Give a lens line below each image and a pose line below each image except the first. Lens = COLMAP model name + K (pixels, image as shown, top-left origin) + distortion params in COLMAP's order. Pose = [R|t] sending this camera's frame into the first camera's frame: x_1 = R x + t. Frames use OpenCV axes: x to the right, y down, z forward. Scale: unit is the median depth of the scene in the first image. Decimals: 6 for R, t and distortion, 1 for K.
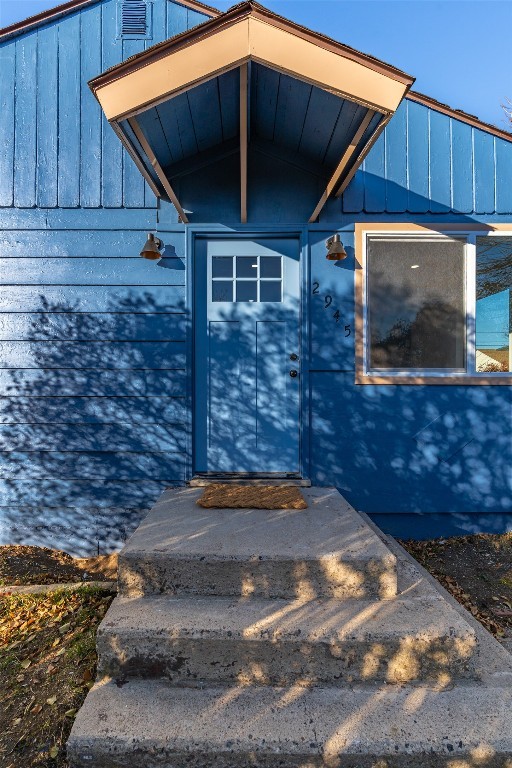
lens RADIAL K [[357.3, 0, 260.5], [0, 357.3, 374.5], [0, 0, 1]] dist [-0.004656, 0.003031]
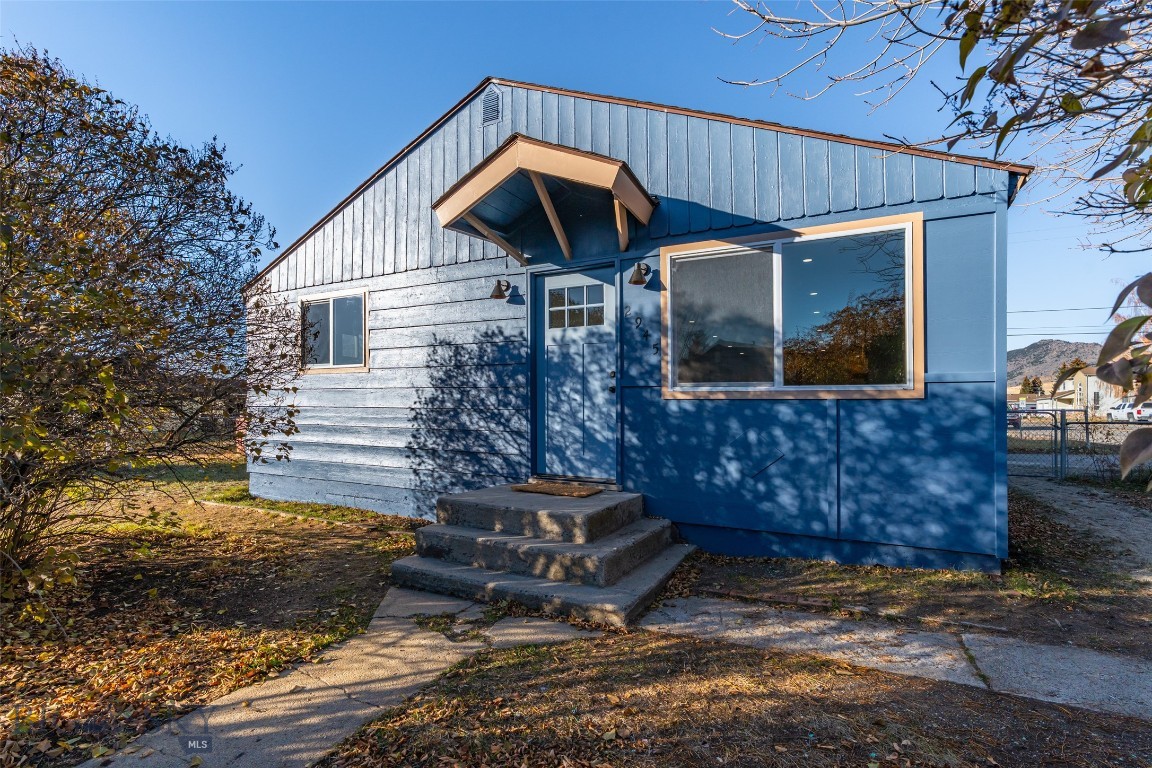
lens RADIAL K [[535.9, 0, 567.9], [0, 535.9, 386.5], [0, 0, 1]] dist [-0.004656, 0.003031]
pose [[0.883657, -0.012110, -0.467978, 0.766806], [0.005438, 0.999863, -0.015604, 0.012105], [0.468104, 0.011244, 0.883602, -0.534540]]
